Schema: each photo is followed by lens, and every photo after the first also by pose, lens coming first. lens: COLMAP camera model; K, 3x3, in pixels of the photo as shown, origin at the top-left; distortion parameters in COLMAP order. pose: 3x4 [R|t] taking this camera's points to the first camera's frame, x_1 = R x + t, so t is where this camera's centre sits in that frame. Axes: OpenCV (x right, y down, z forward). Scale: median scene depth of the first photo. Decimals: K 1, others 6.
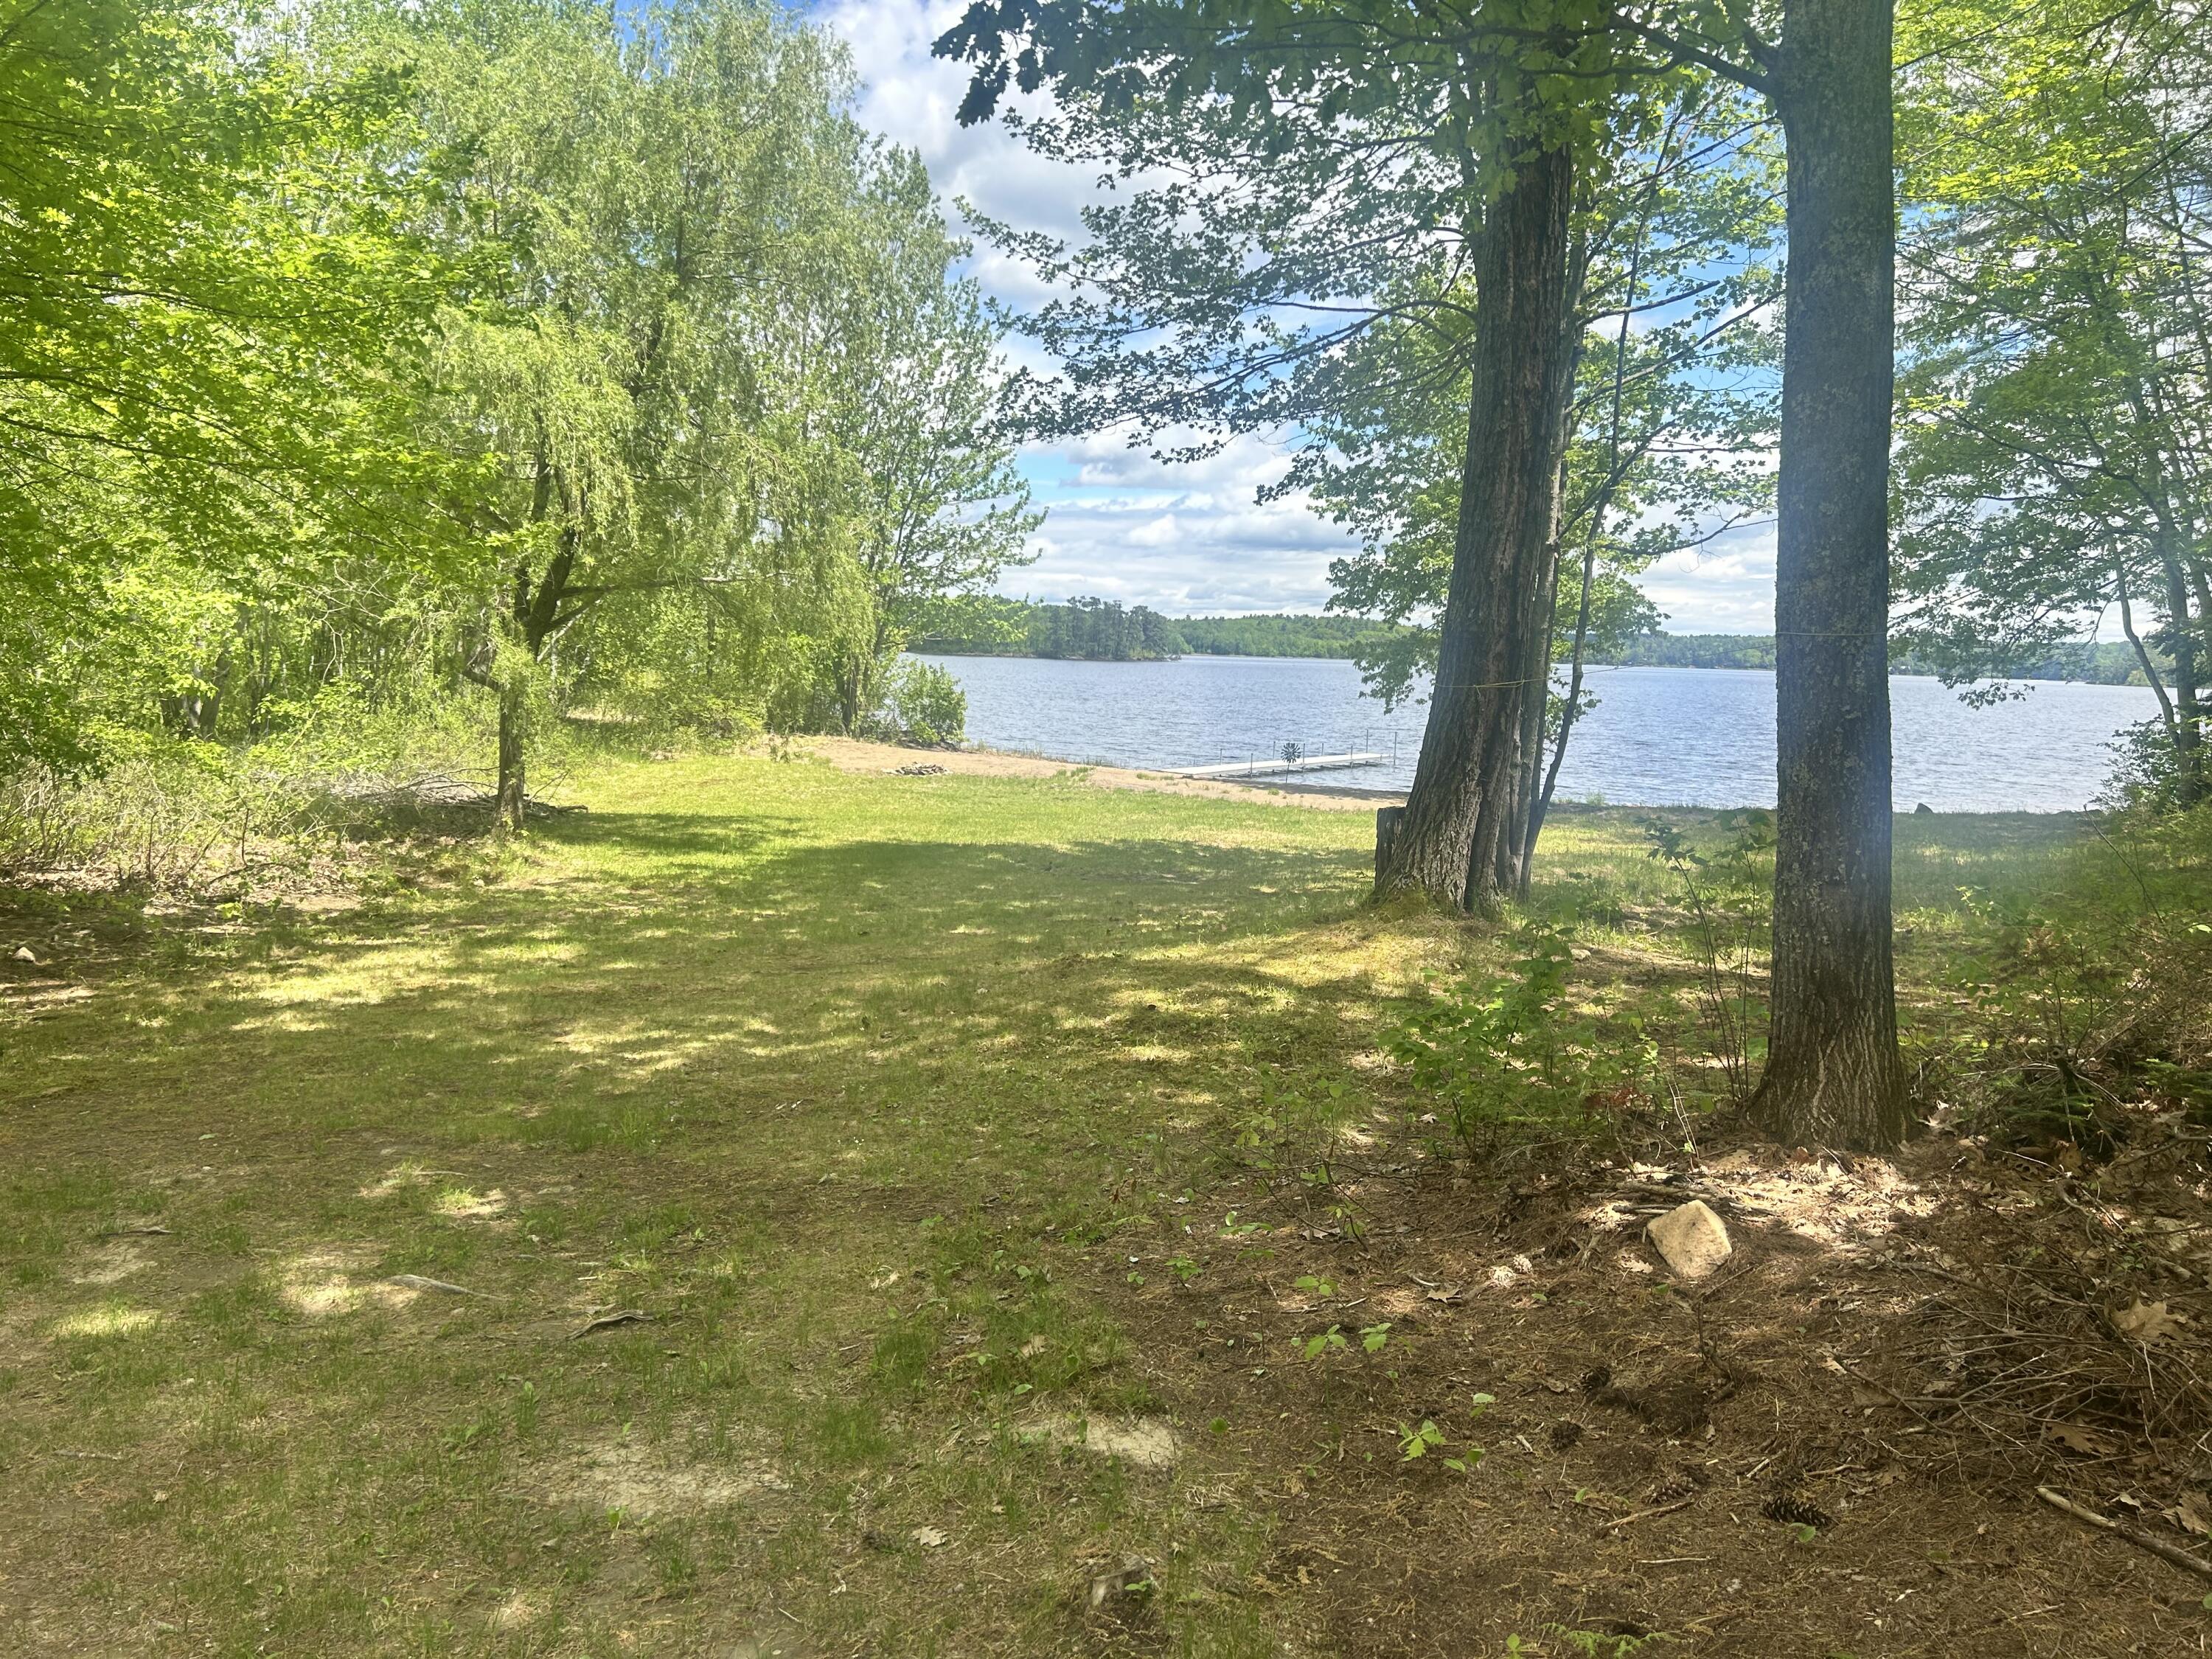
lens RADIAL K [[1677.5, 0, 1103.6], [0, 1677.5, 832.1], [0, 0, 1]] dist [0.042428, -0.045078]
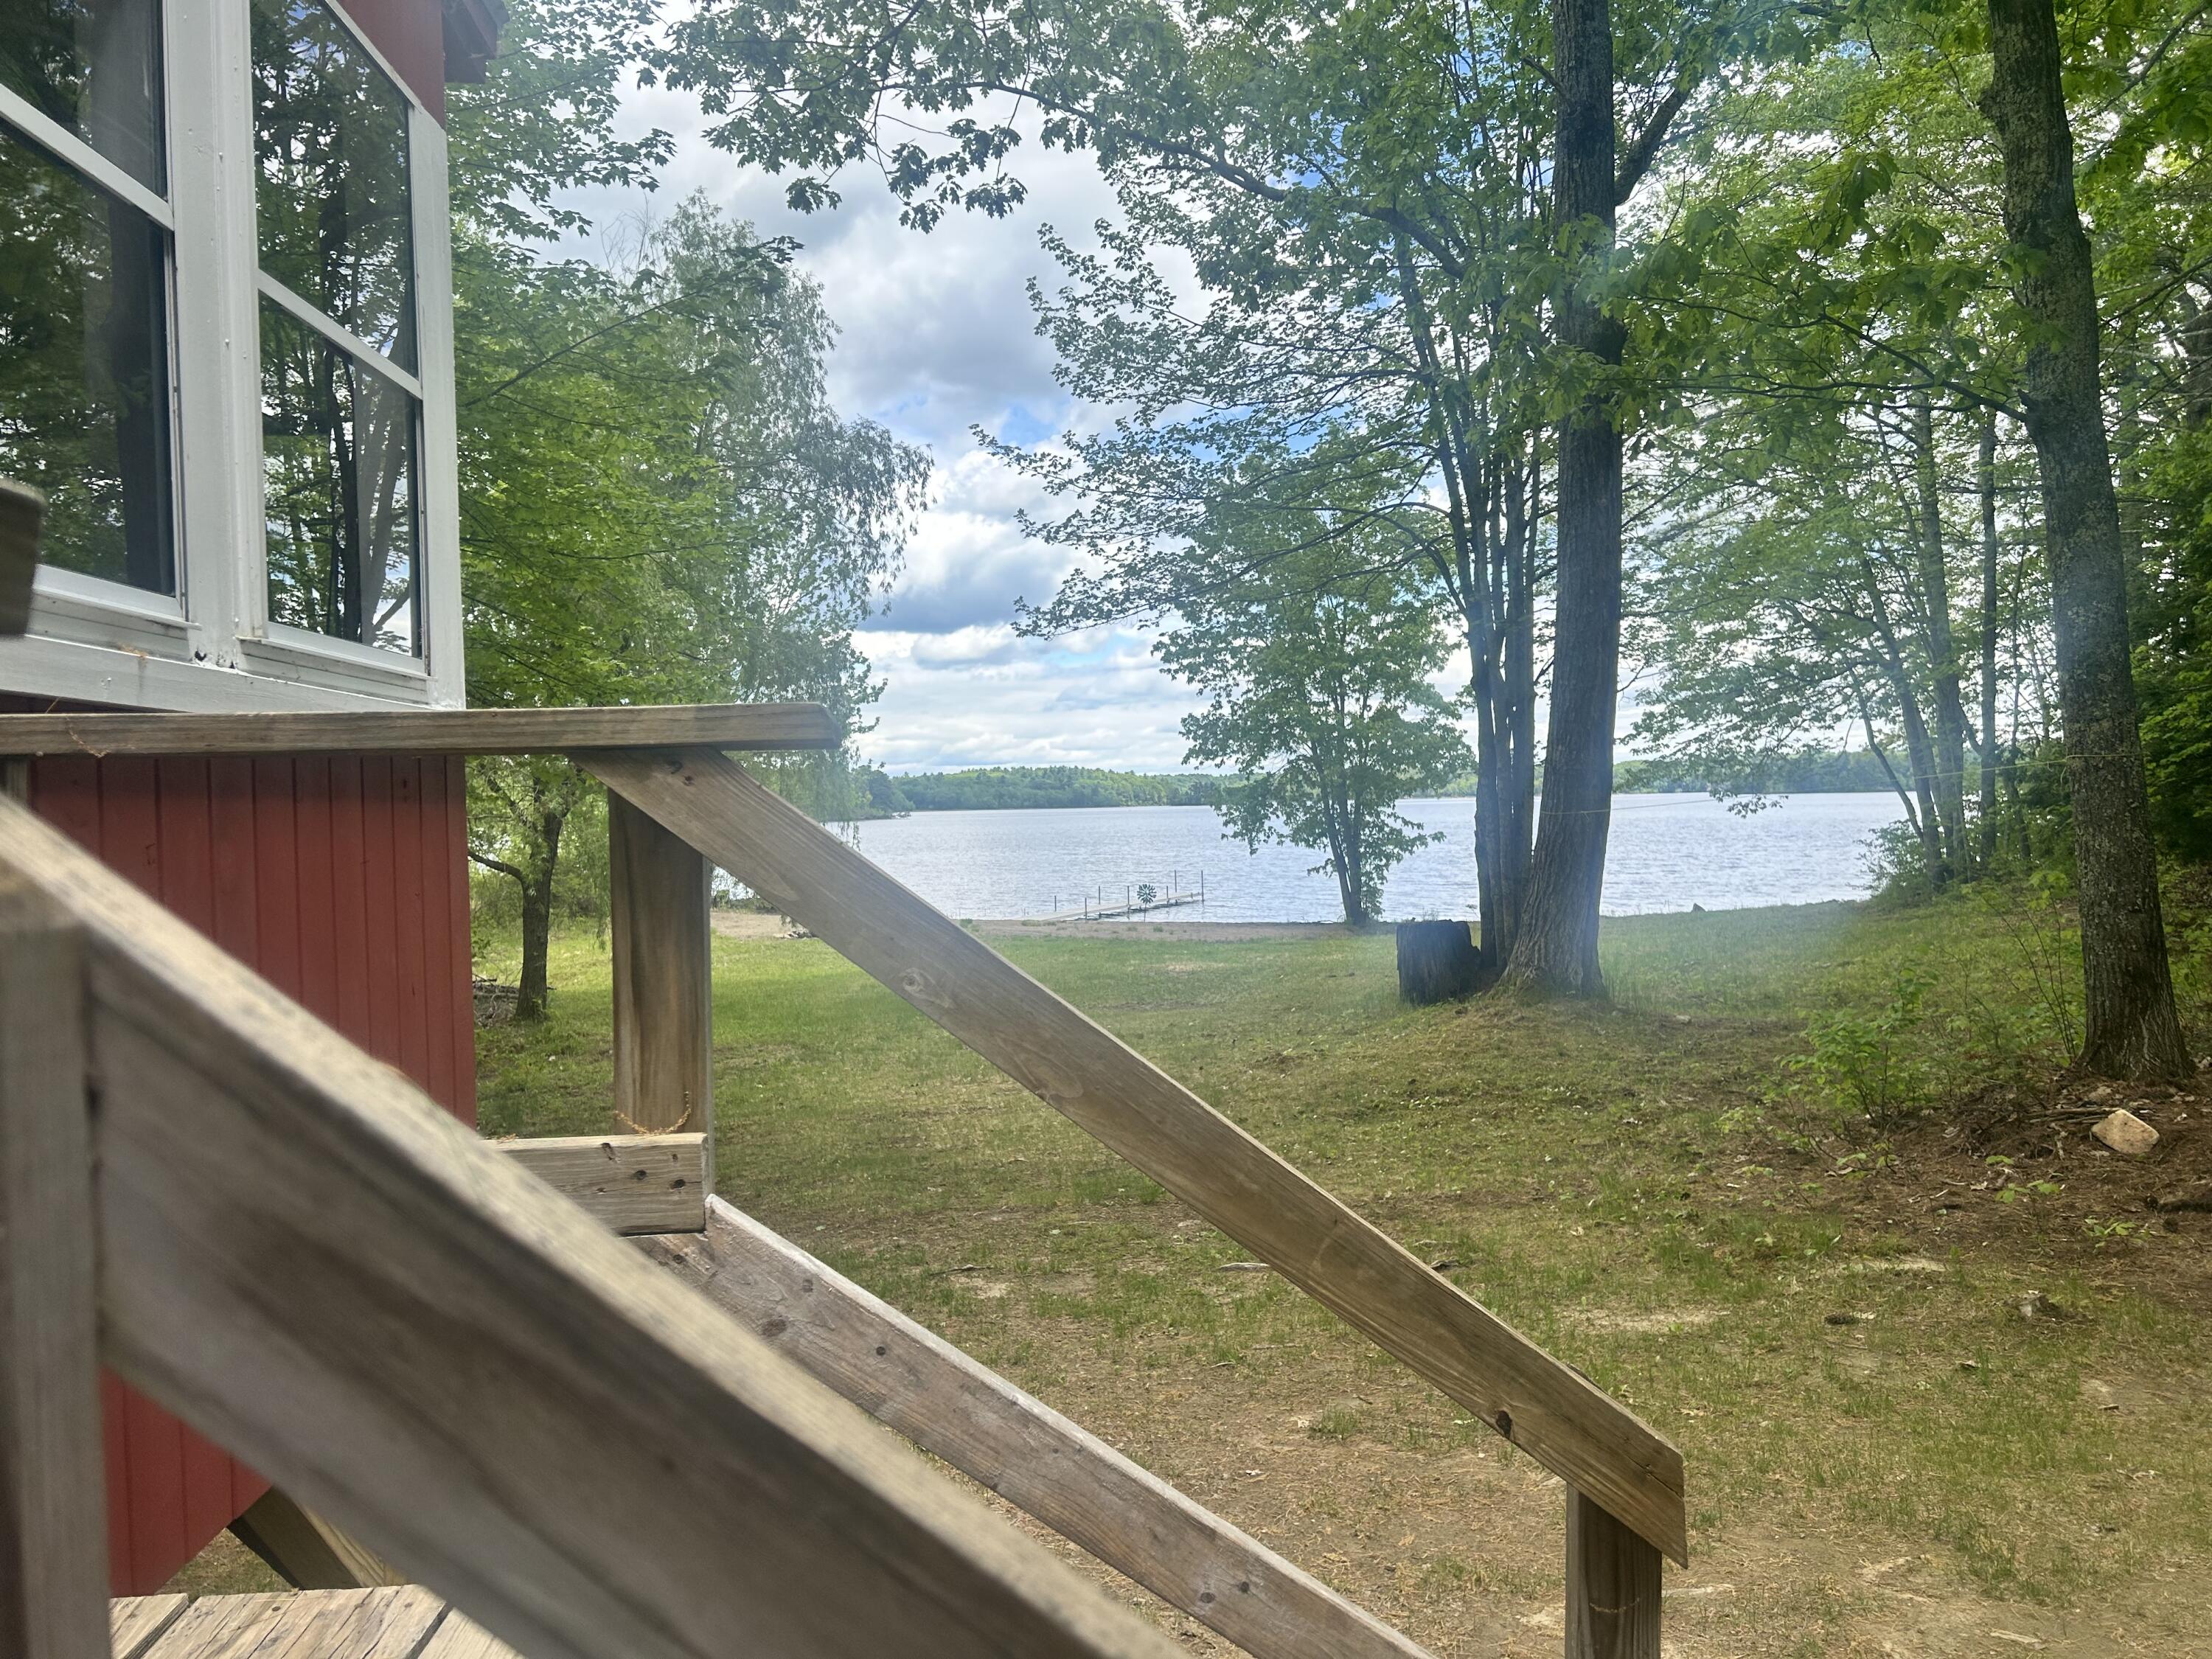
lens RADIAL K [[1677.5, 0, 1107.8], [0, 1677.5, 823.5], [0, 0, 1]] dist [0.042428, -0.045078]
pose [[0.983610, -0.059410, 0.170242, -0.275055], [0.075643, 0.993019, -0.090505, 0.005881], [-0.163677, 0.101899, 0.981237, -0.147341]]
